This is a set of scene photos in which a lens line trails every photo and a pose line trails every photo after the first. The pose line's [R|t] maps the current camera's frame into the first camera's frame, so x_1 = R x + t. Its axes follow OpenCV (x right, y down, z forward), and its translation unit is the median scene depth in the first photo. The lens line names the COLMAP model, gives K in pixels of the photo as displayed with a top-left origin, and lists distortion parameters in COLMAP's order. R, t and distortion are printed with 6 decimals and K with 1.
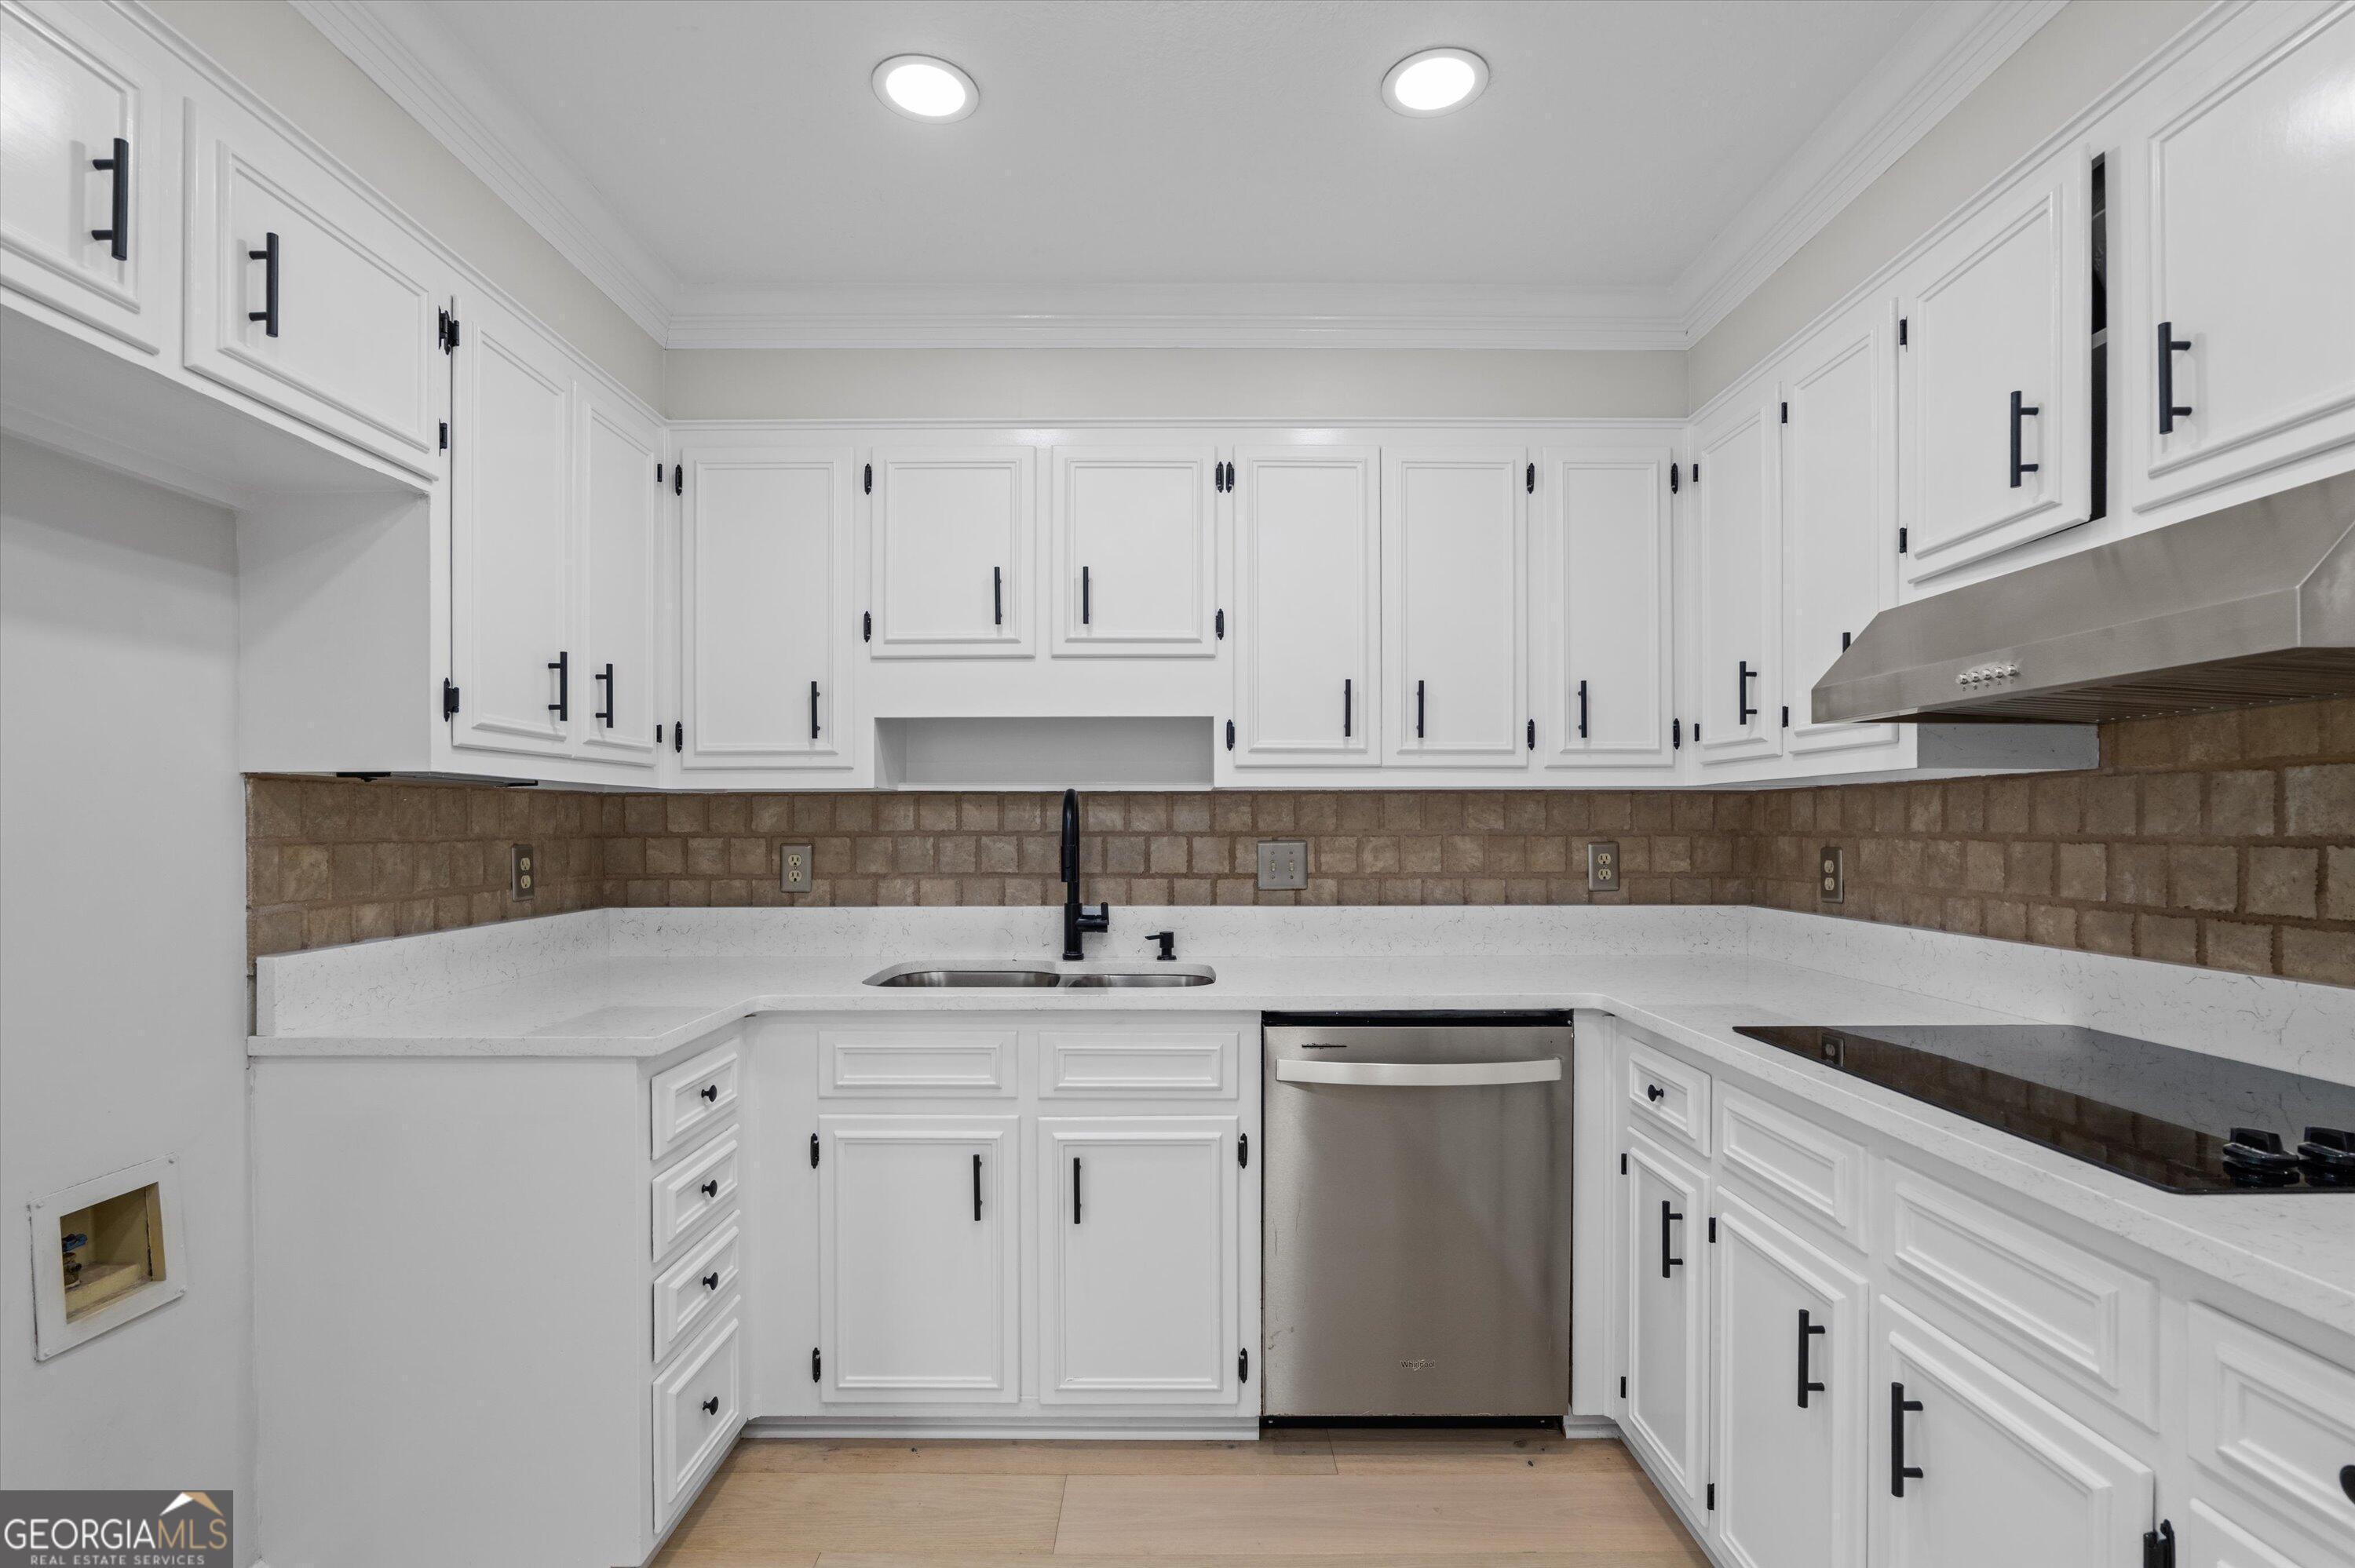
lens RADIAL K [[1097.0, 0, 1188.4], [0, 1097.0, 816.9], [0, 0, 1]] dist [-0.023043, 0.005076]
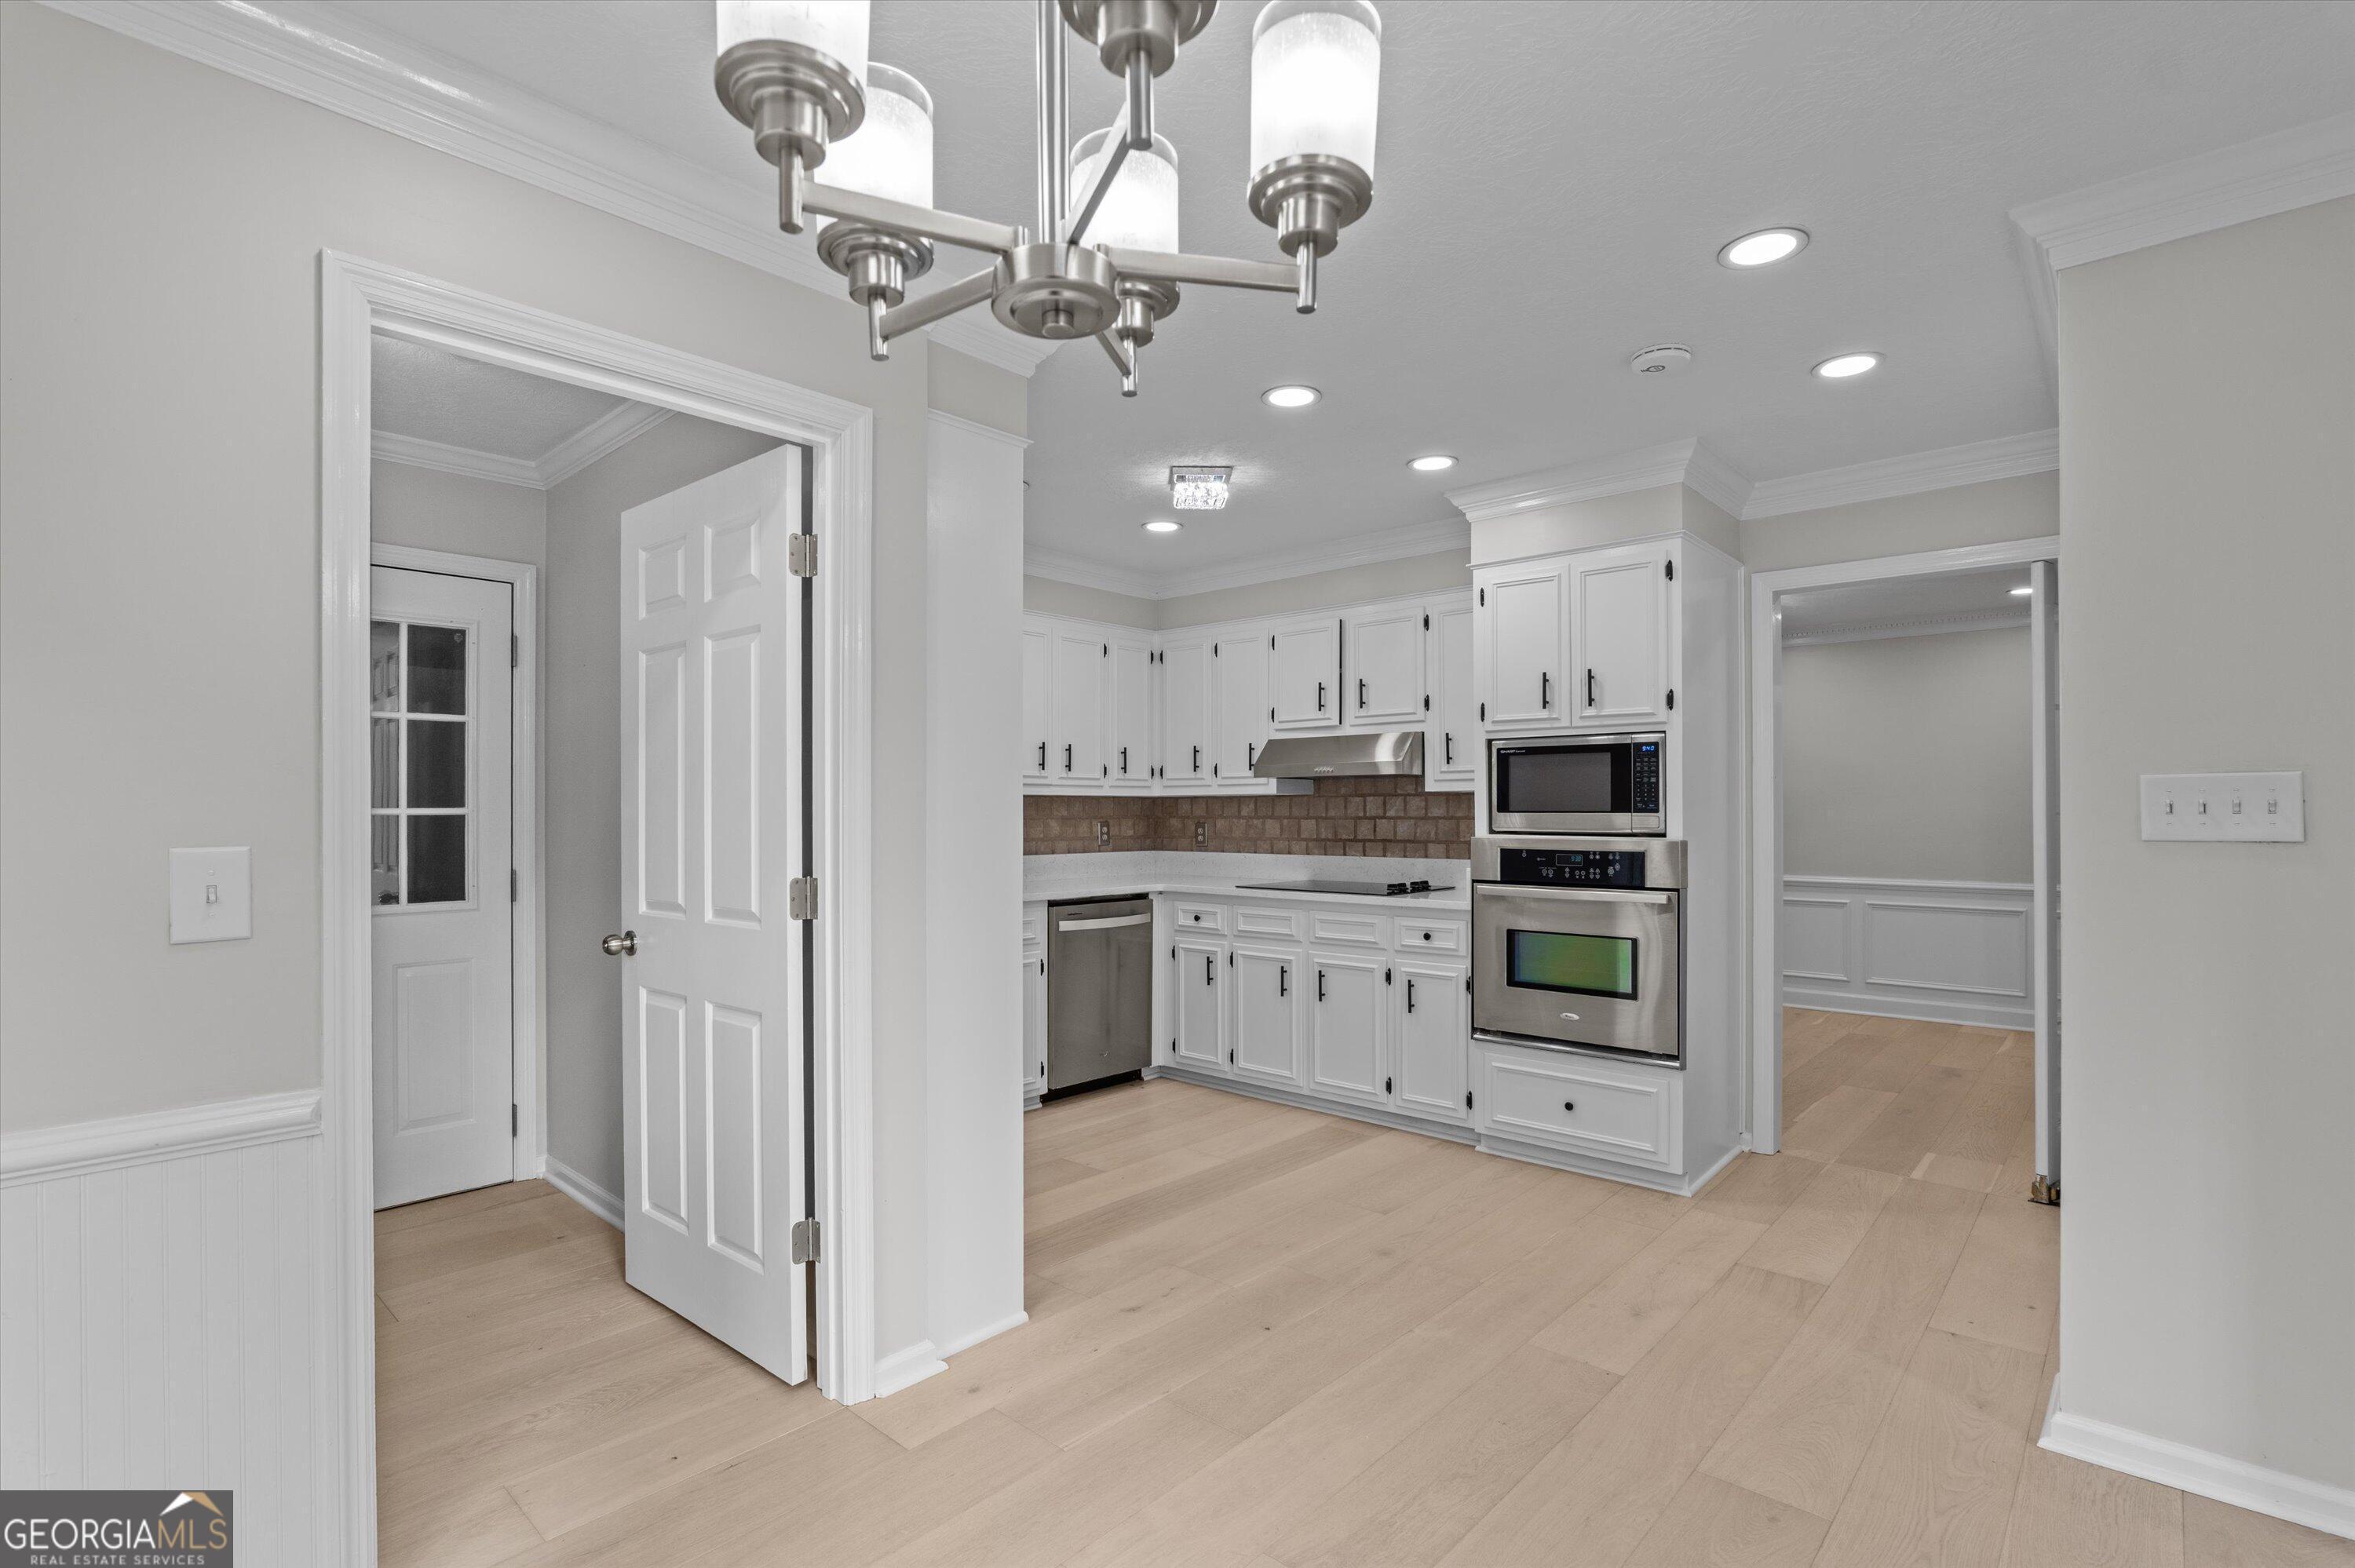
lens RADIAL K [[1097.0, 0, 1178.1], [0, 1097.0, 799.5], [0, 0, 1]] dist [-0.023043, 0.005076]
pose [[0.672301, 0.008708, 0.740227, -1.444158], [-0.003601, 0.999957, -0.008492, -0.002650], [-0.740269, 0.003044, 0.672304, -0.670011]]
